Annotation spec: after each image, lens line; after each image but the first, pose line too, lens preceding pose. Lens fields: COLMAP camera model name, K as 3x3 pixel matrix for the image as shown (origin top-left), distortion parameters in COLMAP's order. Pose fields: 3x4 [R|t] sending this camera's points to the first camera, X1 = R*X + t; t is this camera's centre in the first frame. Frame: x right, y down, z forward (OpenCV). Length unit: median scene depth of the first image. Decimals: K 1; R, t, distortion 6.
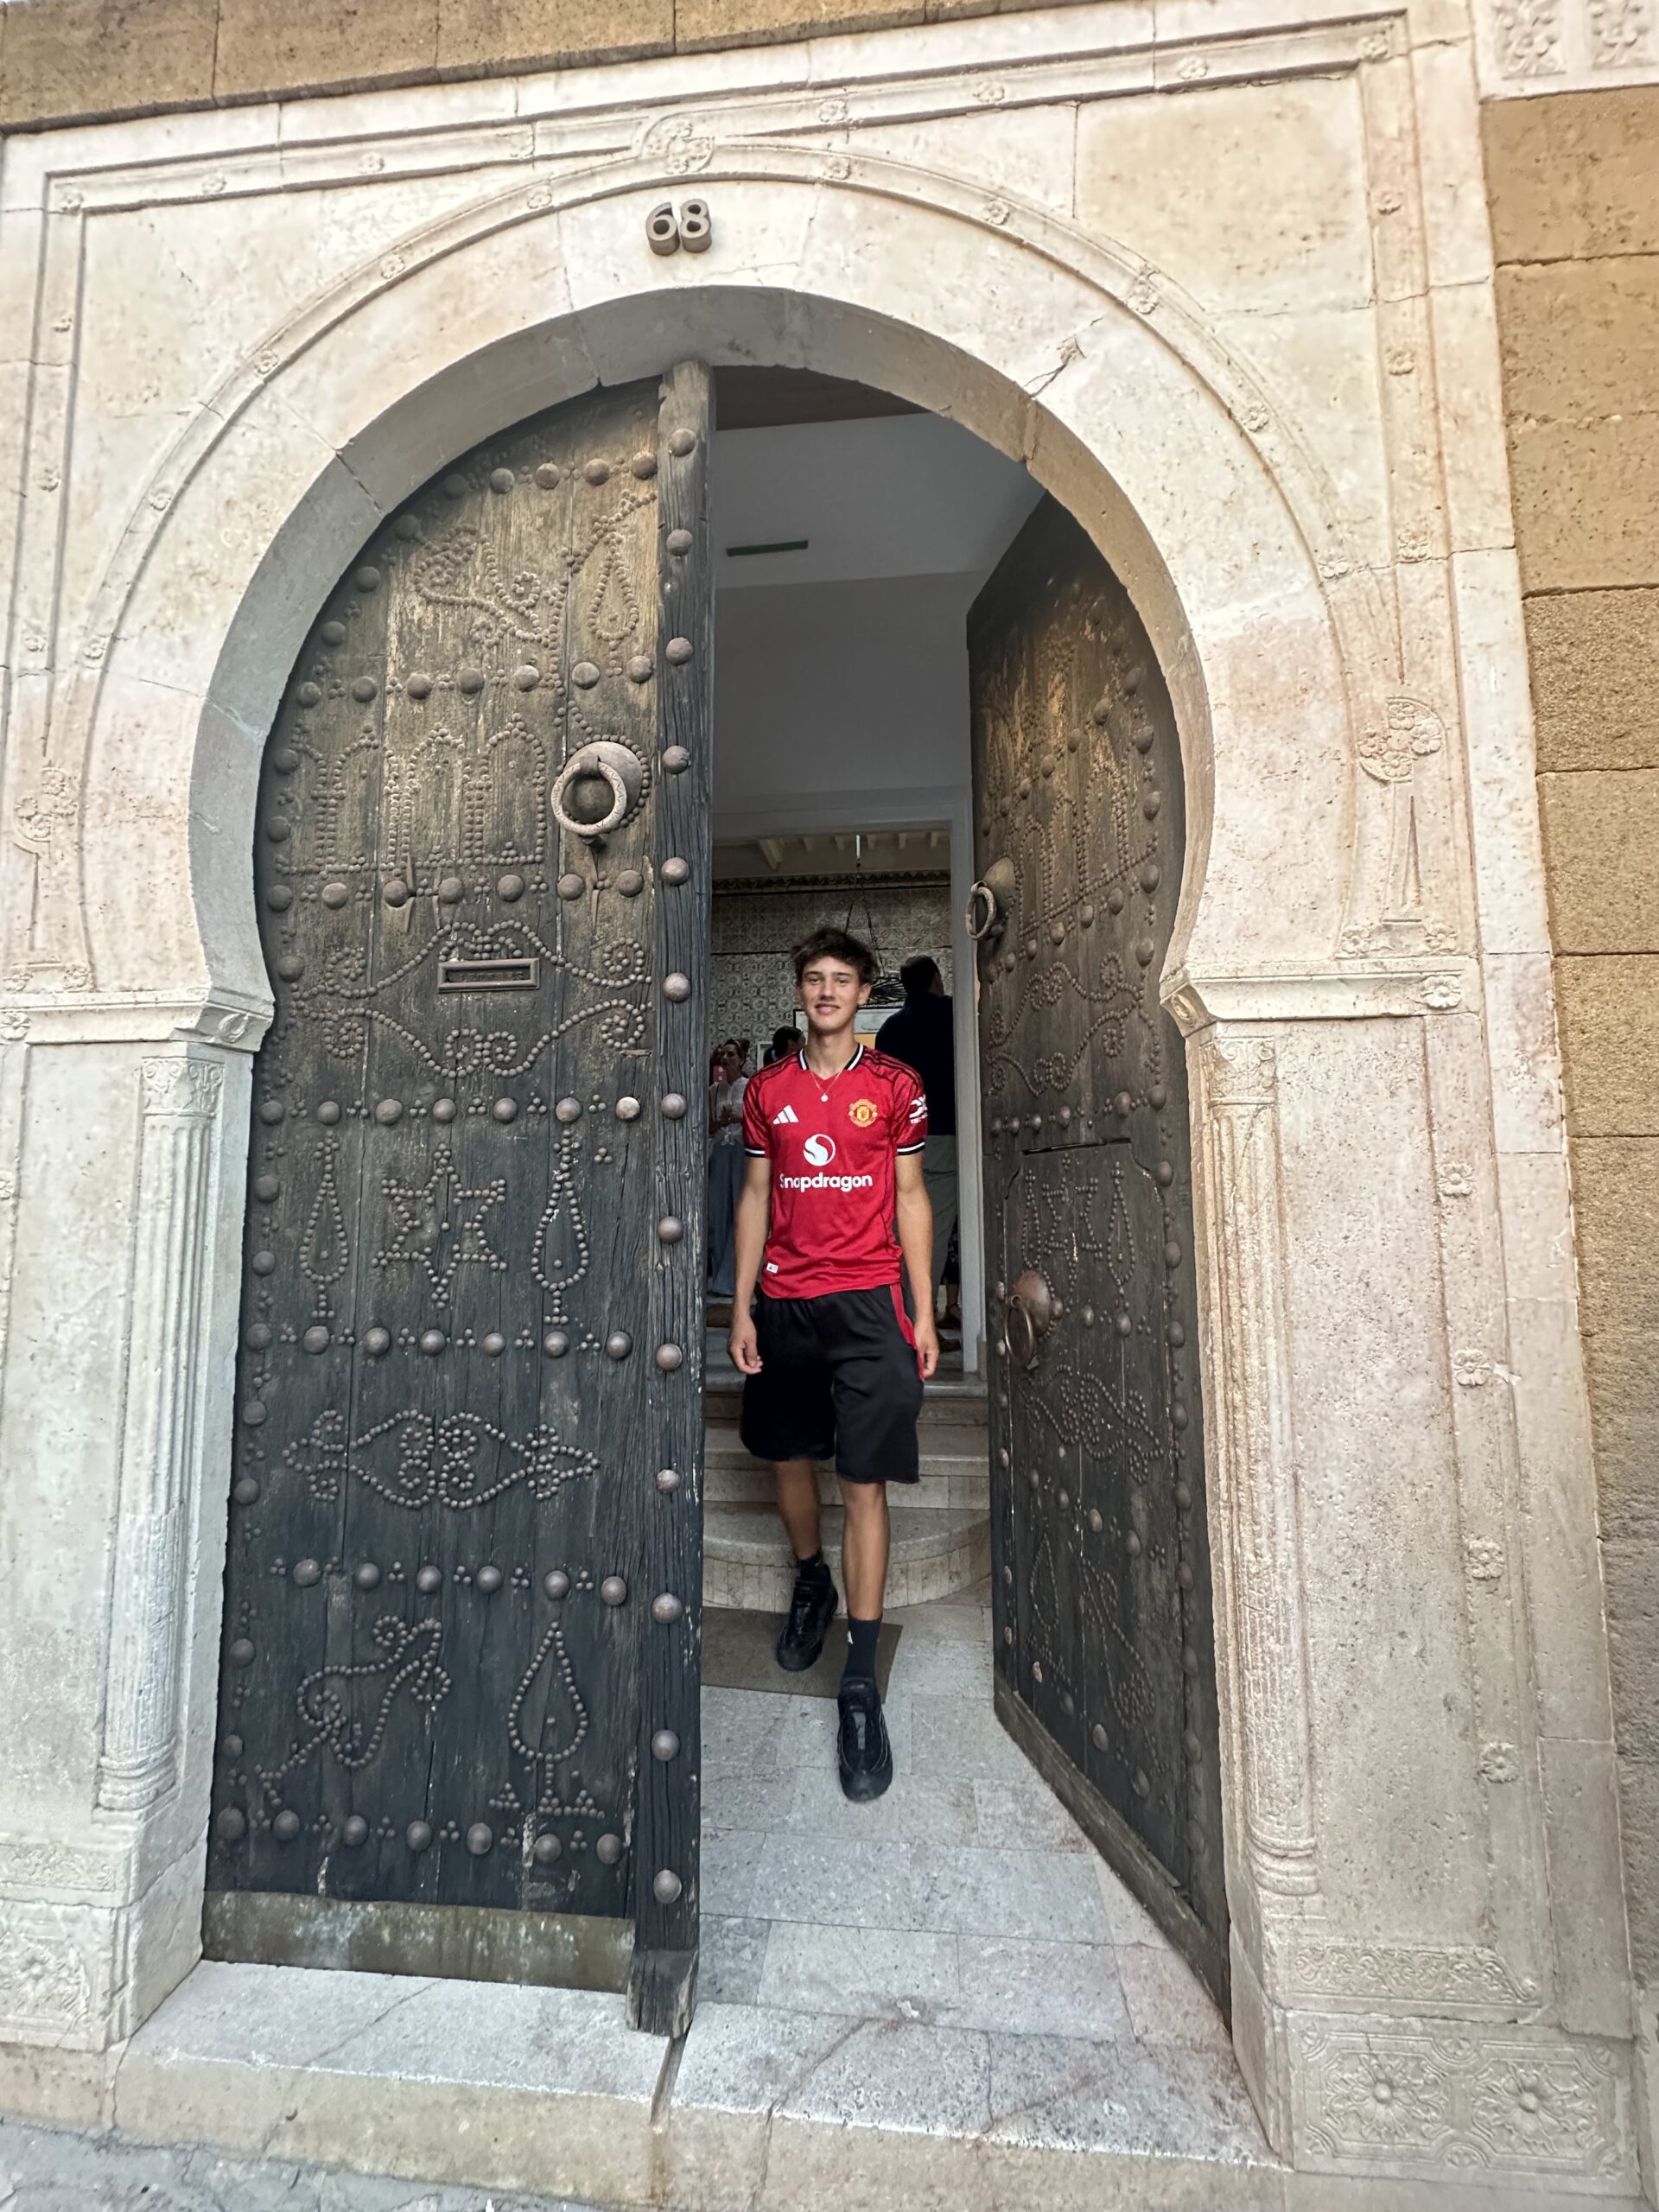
lens RADIAL K [[874.6, 0, 825.8], [0, 874.6, 1107.4], [0, 0, 1]] dist [-0.002164, 0.000287]
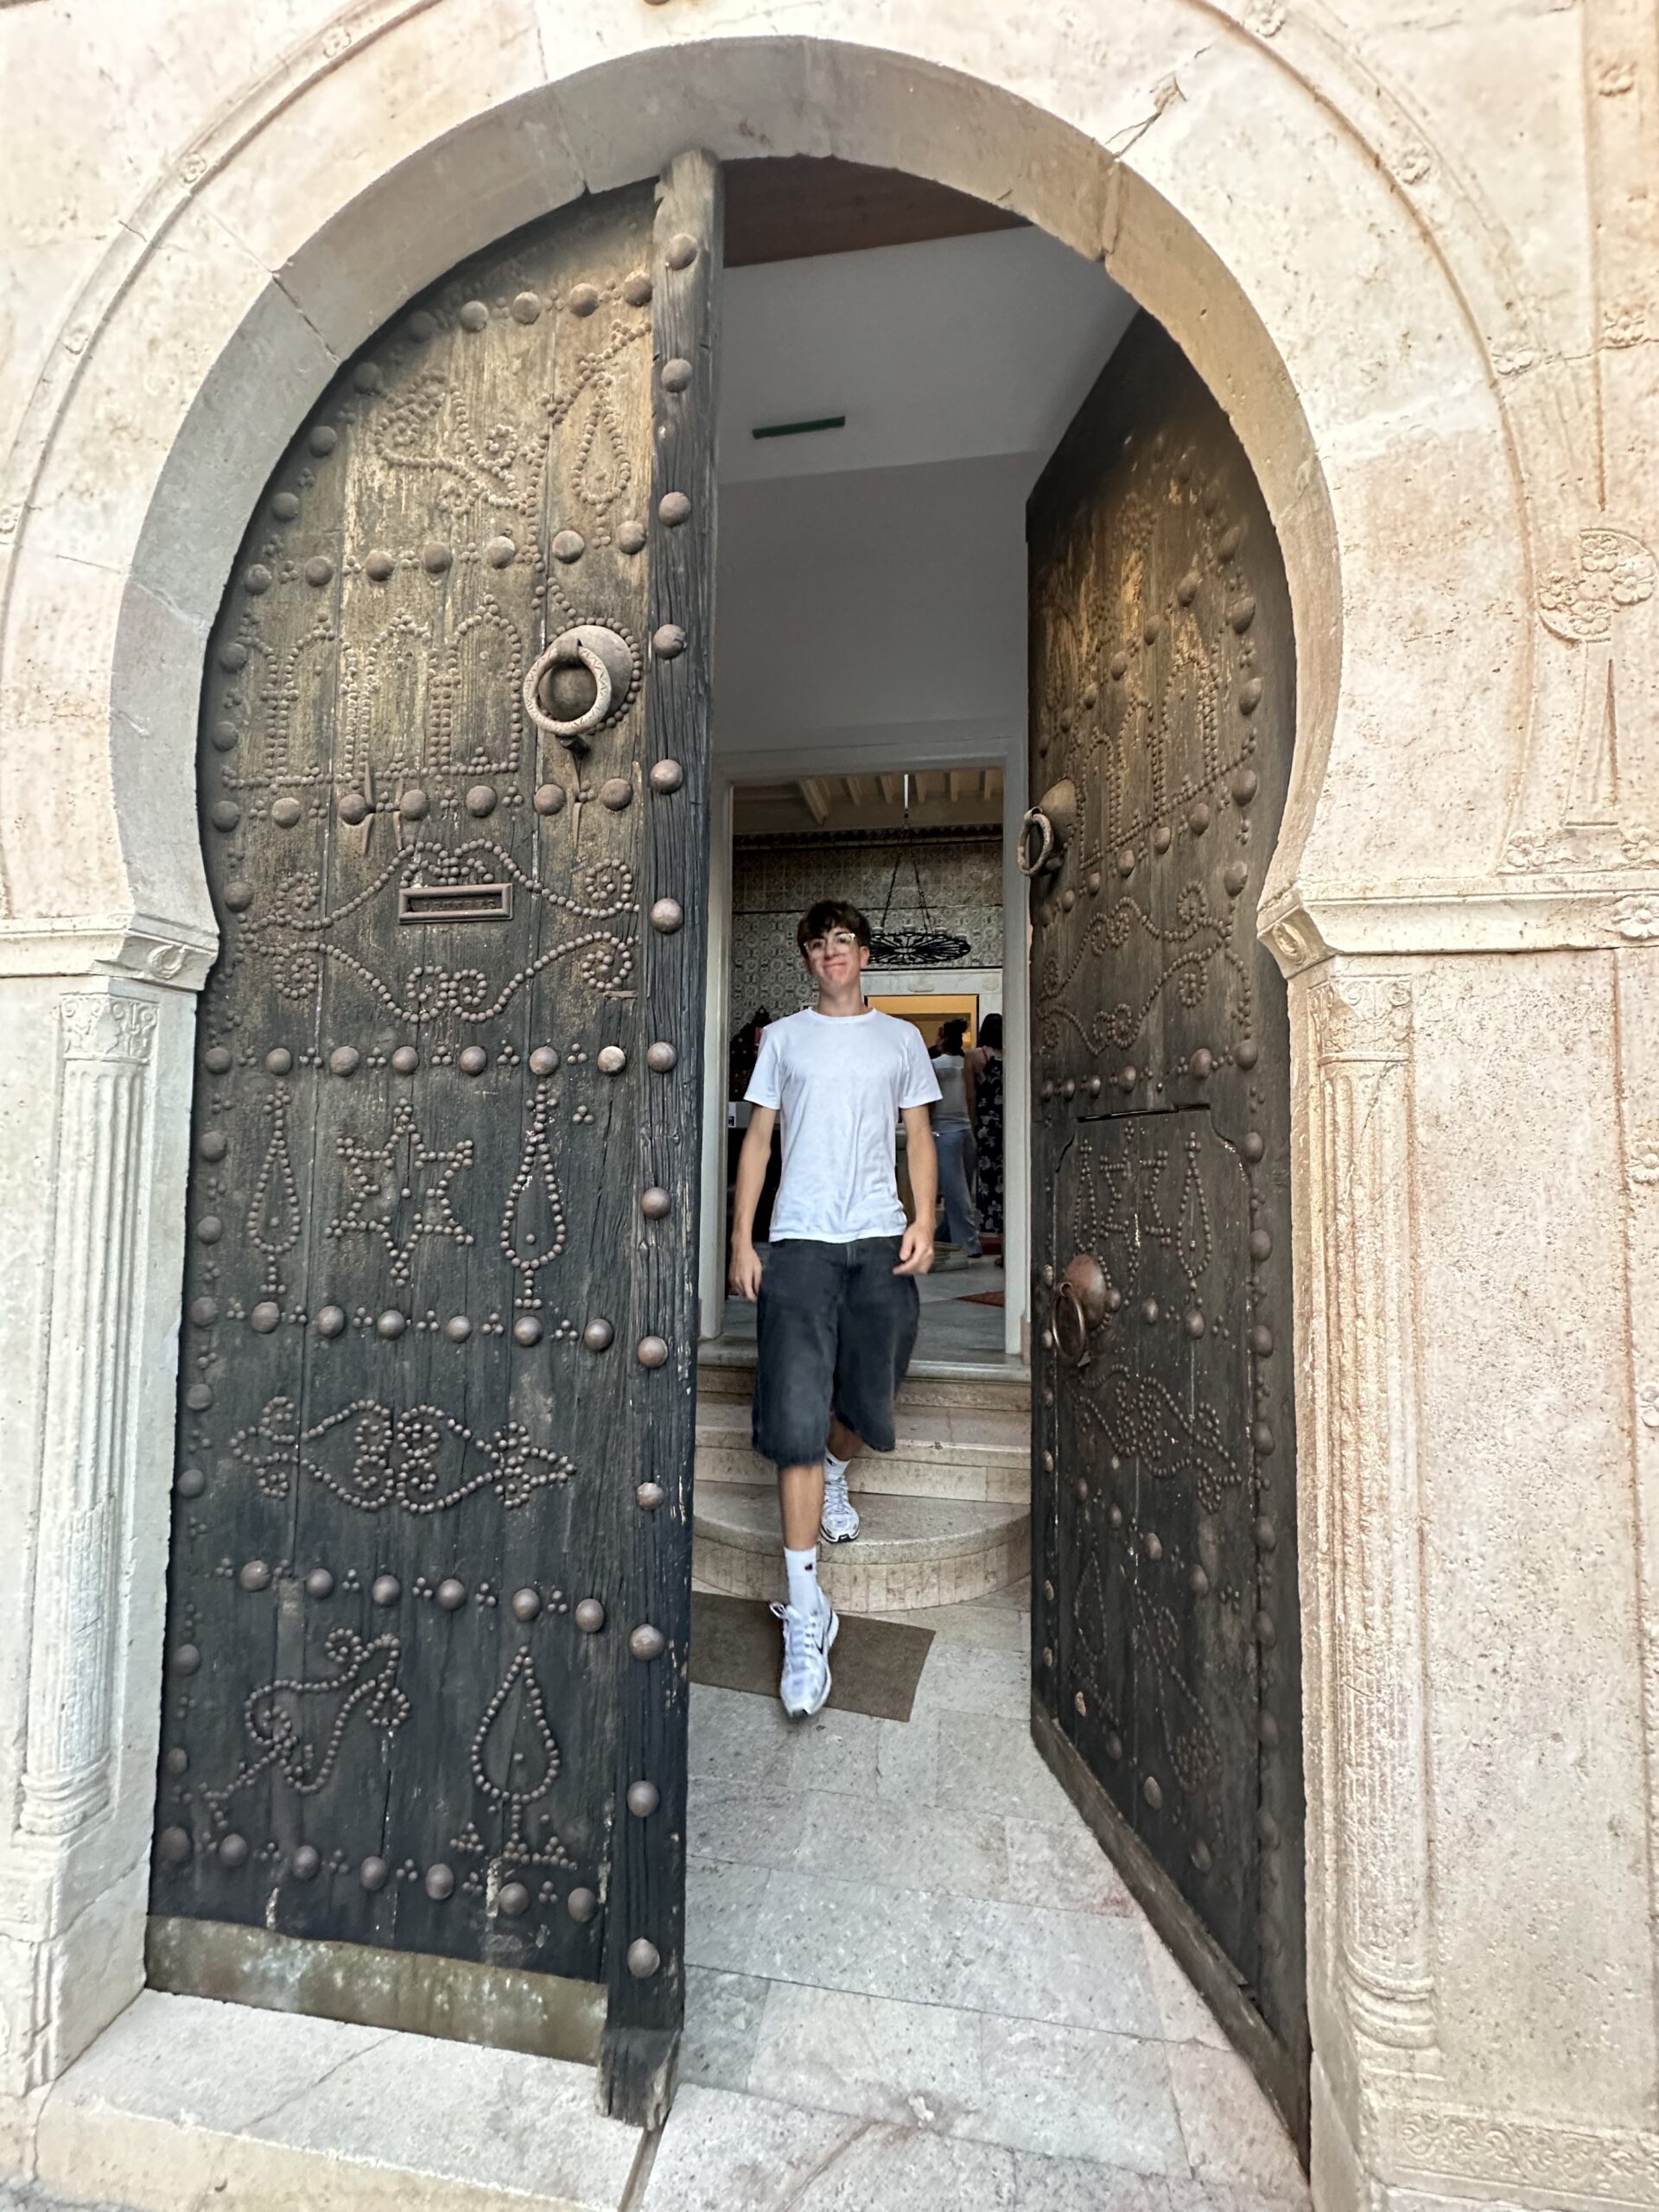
lens RADIAL K [[874.6, 0, 825.6], [0, 874.6, 1107.7], [0, 0, 1]] dist [-0.002164, 0.000287]
pose [[0.998402, 0.015028, -0.054479, 0.031712], [-0.012815, 0.999087, 0.040744, 0.011283], [0.055041, -0.039981, 0.997683, 0.170504]]
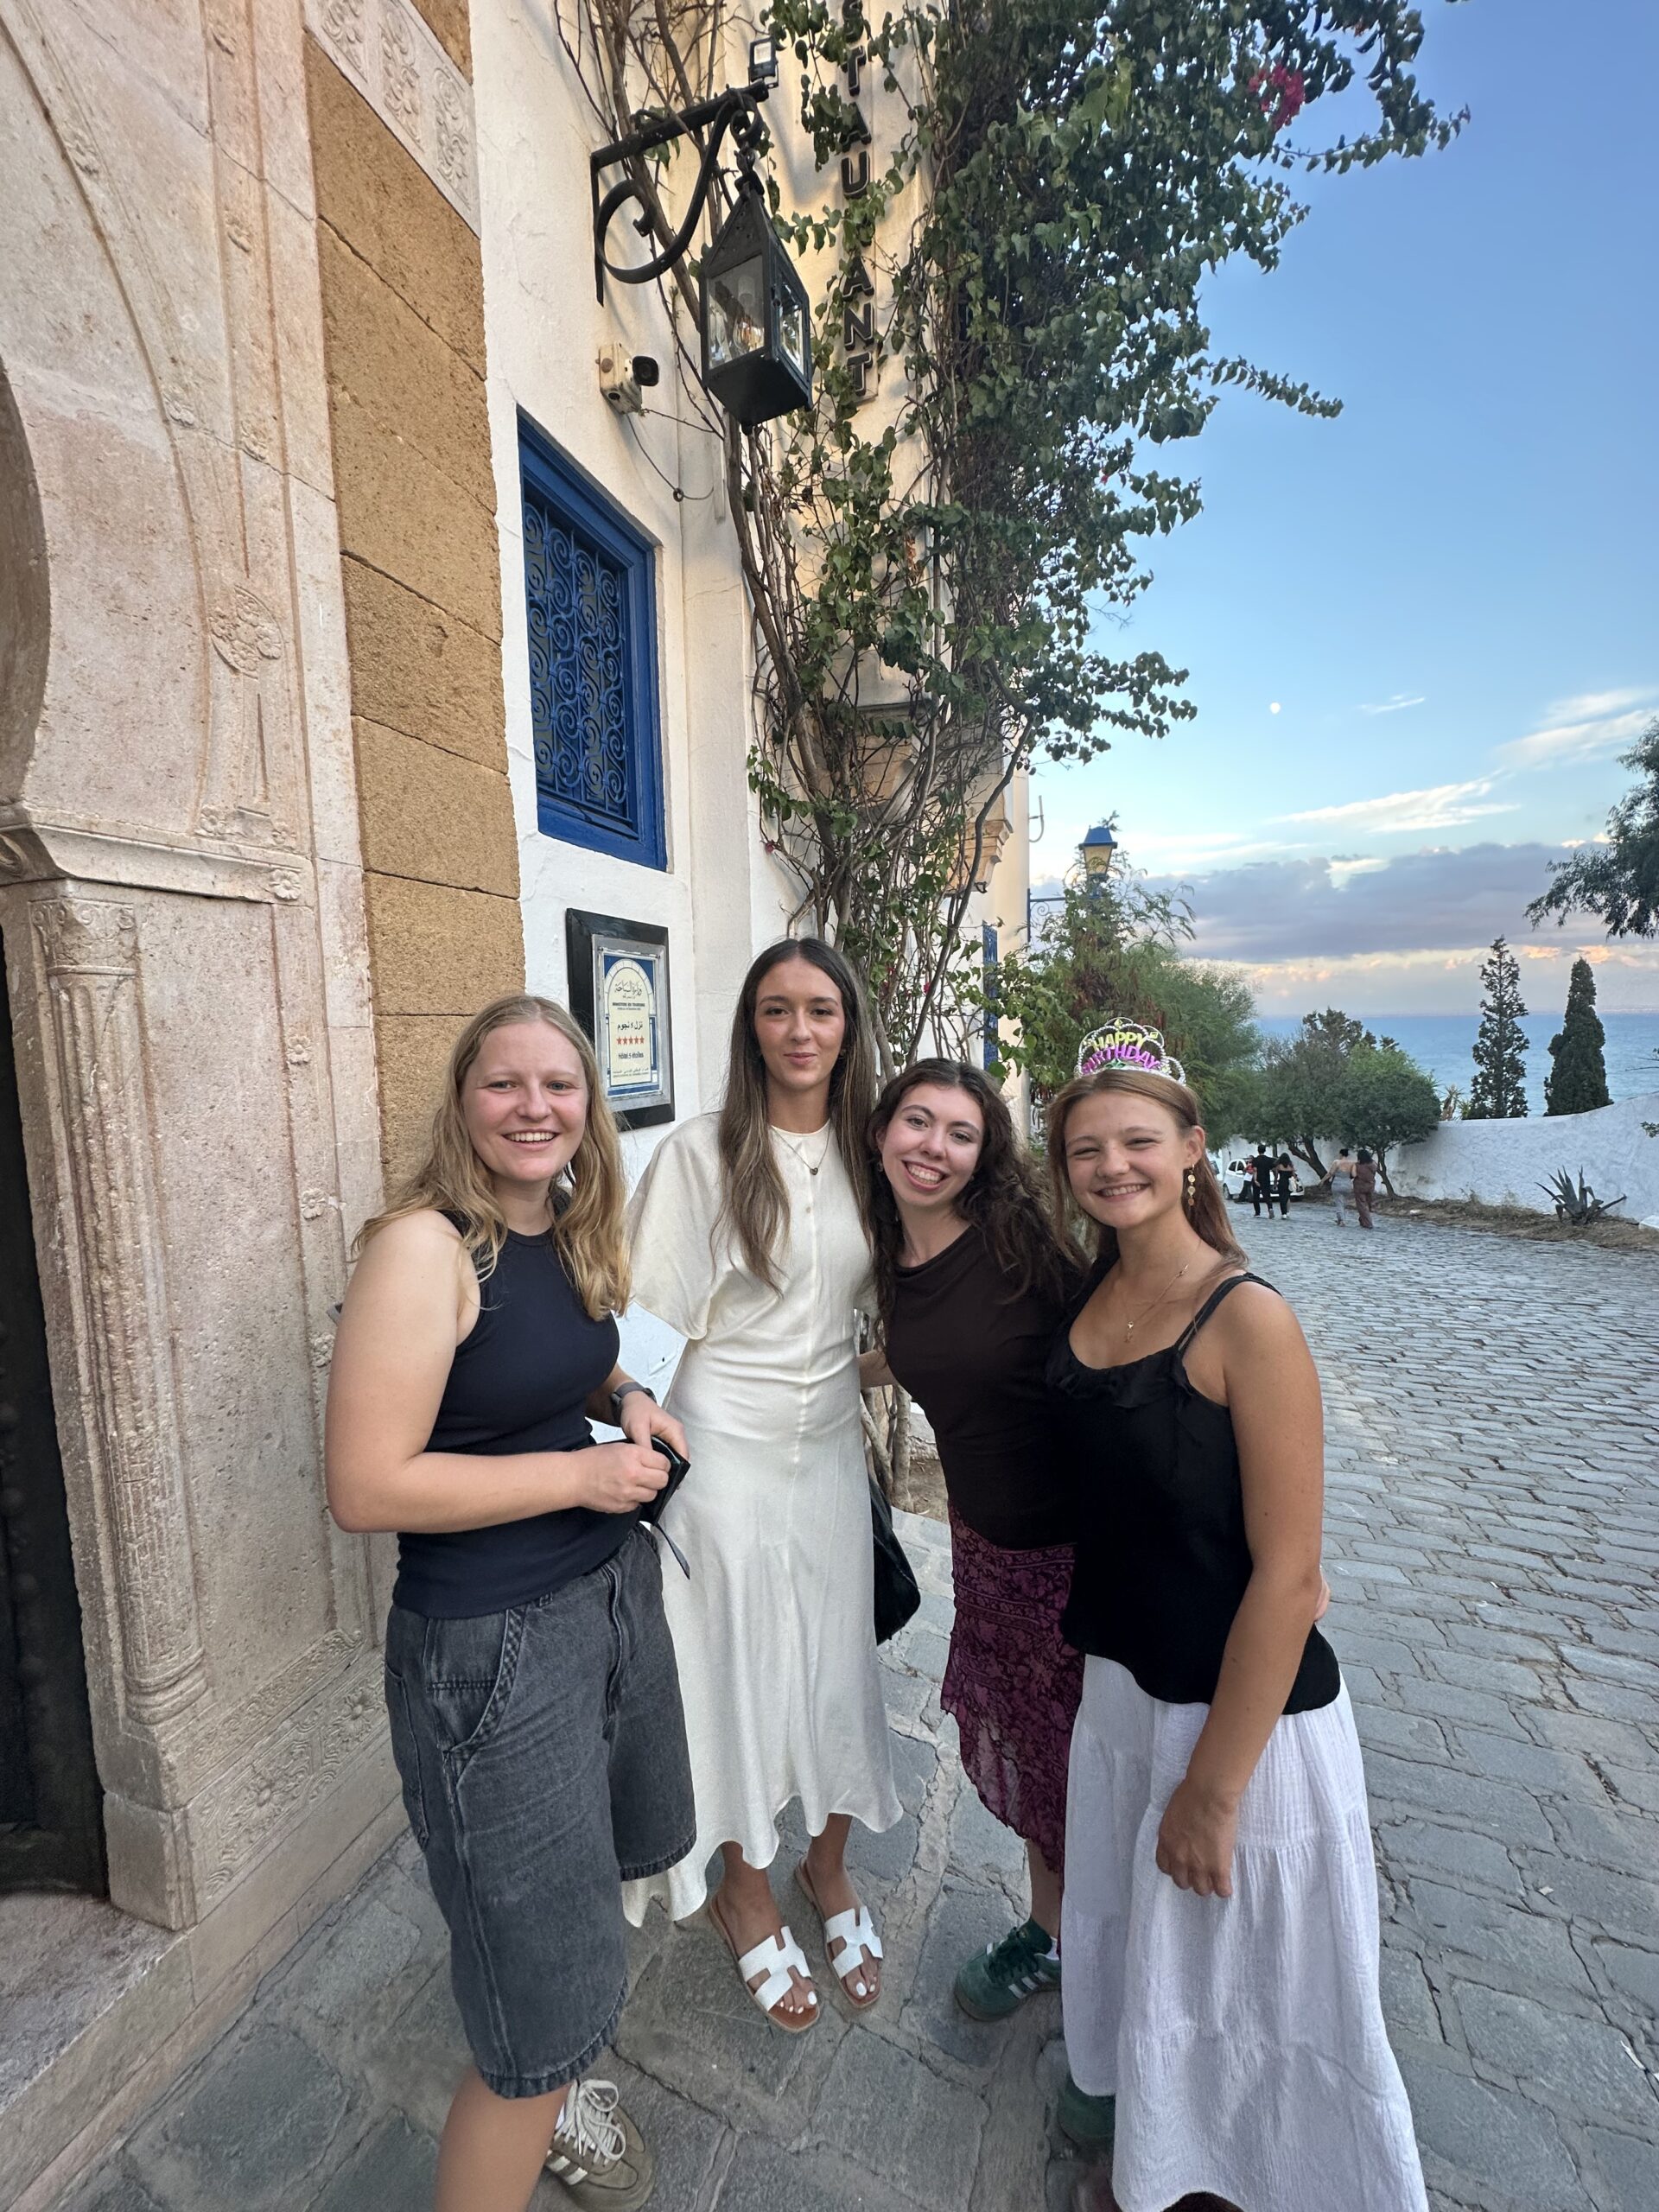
lens RADIAL K [[874.6, 0, 823.9], [0, 874.6, 1102.5], [0, 0, 1]] dist [-0.002164, 0.000287]
pose [[0.242410, -0.085669, 0.966384, -0.219429], [-0.064186, 0.992495, 0.104084, -0.012876], [-0.968048, -0.087259, 0.235092, 0.029123]]
